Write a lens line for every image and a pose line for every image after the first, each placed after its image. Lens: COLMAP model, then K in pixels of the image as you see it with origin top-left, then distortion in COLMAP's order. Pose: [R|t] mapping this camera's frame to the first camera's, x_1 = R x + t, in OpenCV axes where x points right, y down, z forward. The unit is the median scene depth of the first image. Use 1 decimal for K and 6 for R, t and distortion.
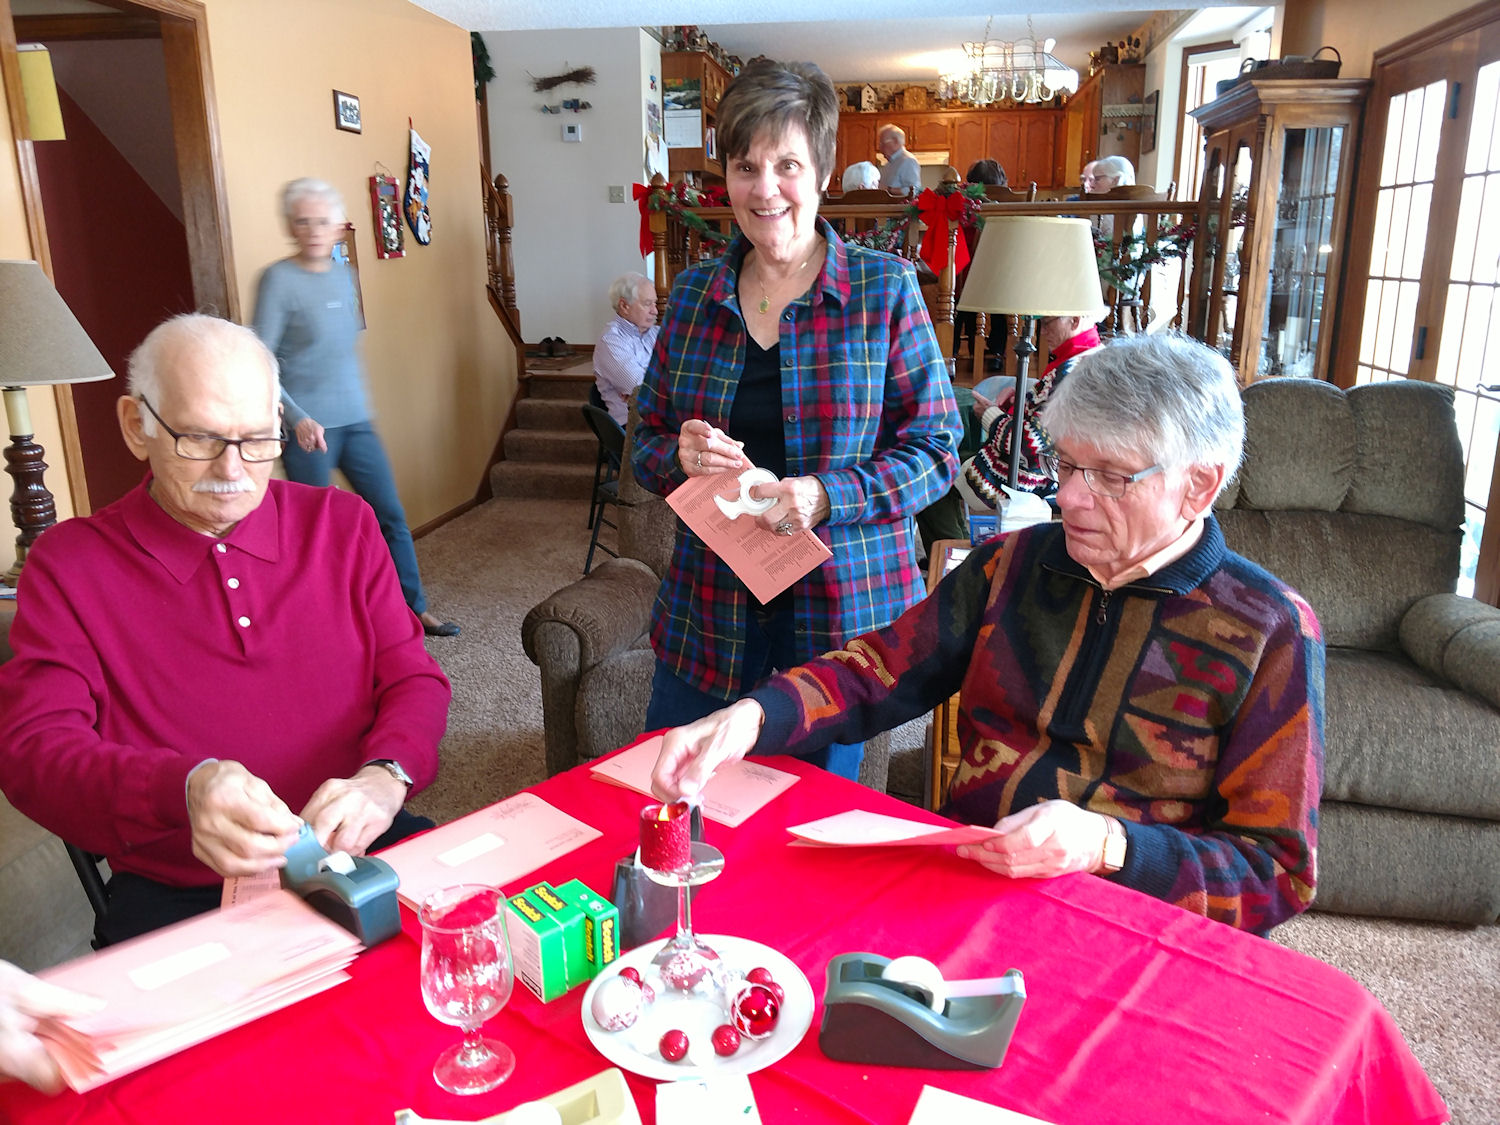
lens RADIAL K [[1113.1, 0, 744.2], [0, 1113.1, 566.3], [0, 0, 1]] dist [0.013556, 0.002188]
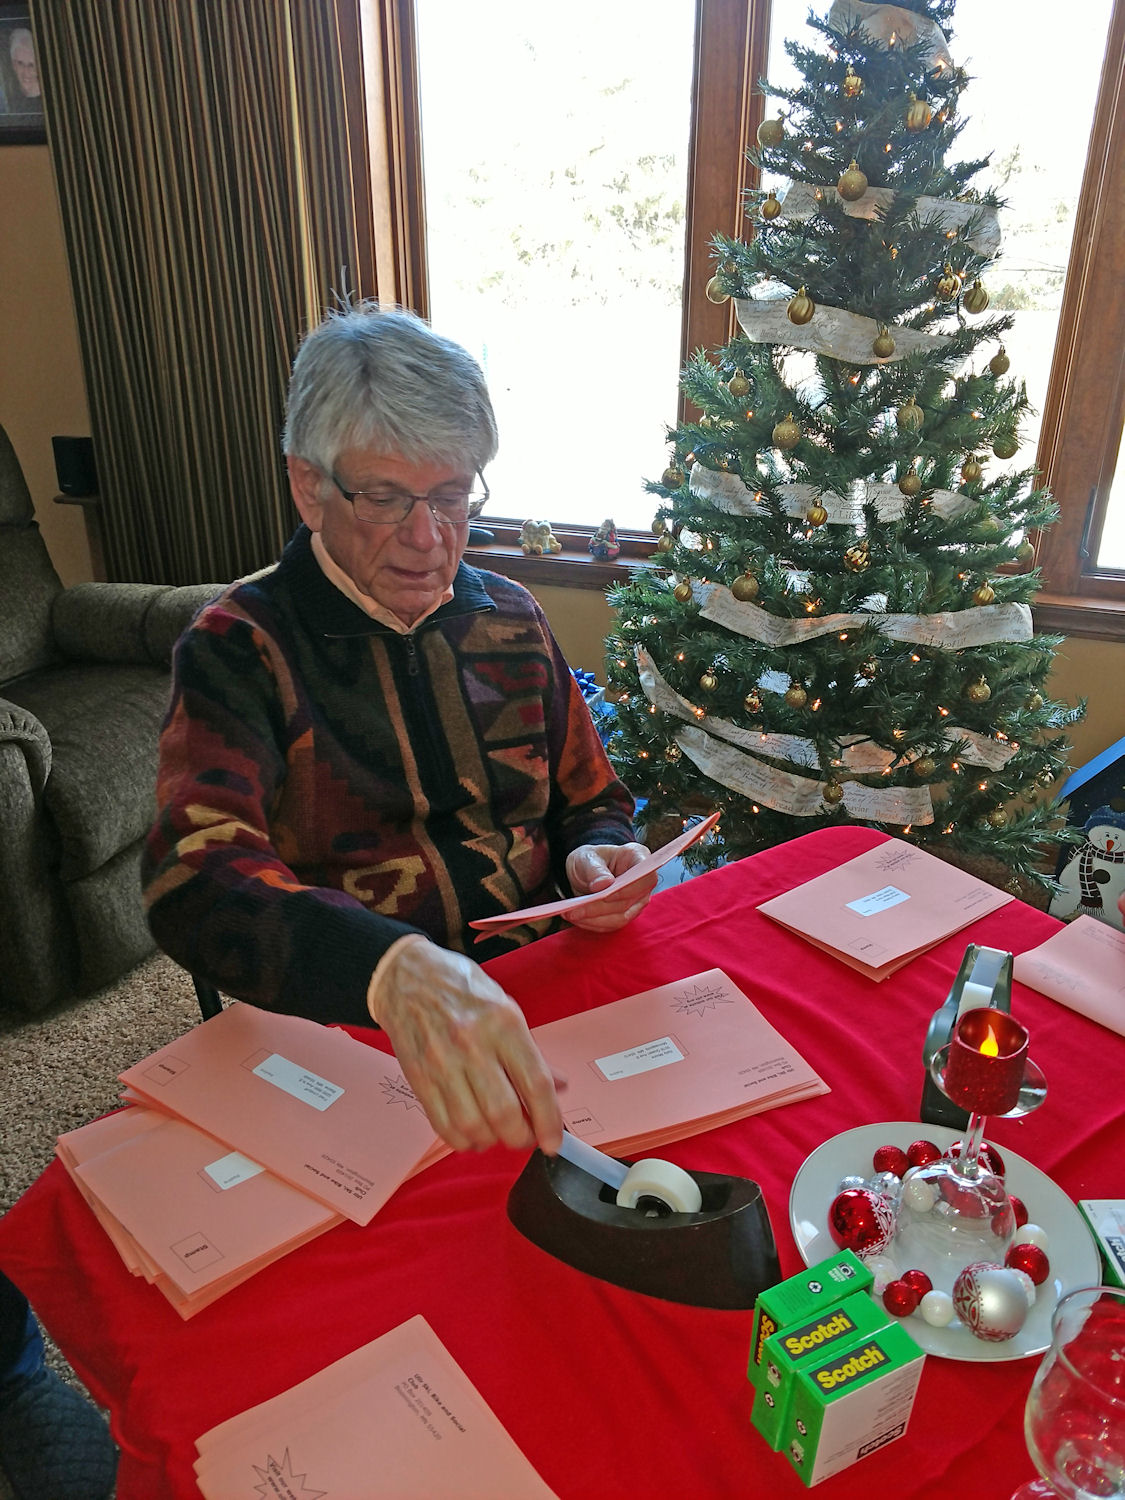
lens RADIAL K [[1113.1, 0, 558.4], [0, 1113.1, 743.6], [0, 0, 1]] dist [0.013556, 0.002188]
pose [[0.144147, -0.388252, 0.910210, -0.476354], [0.229575, 0.907841, 0.350884, -0.181126], [-0.962558, 0.158382, 0.219995, 0.727875]]
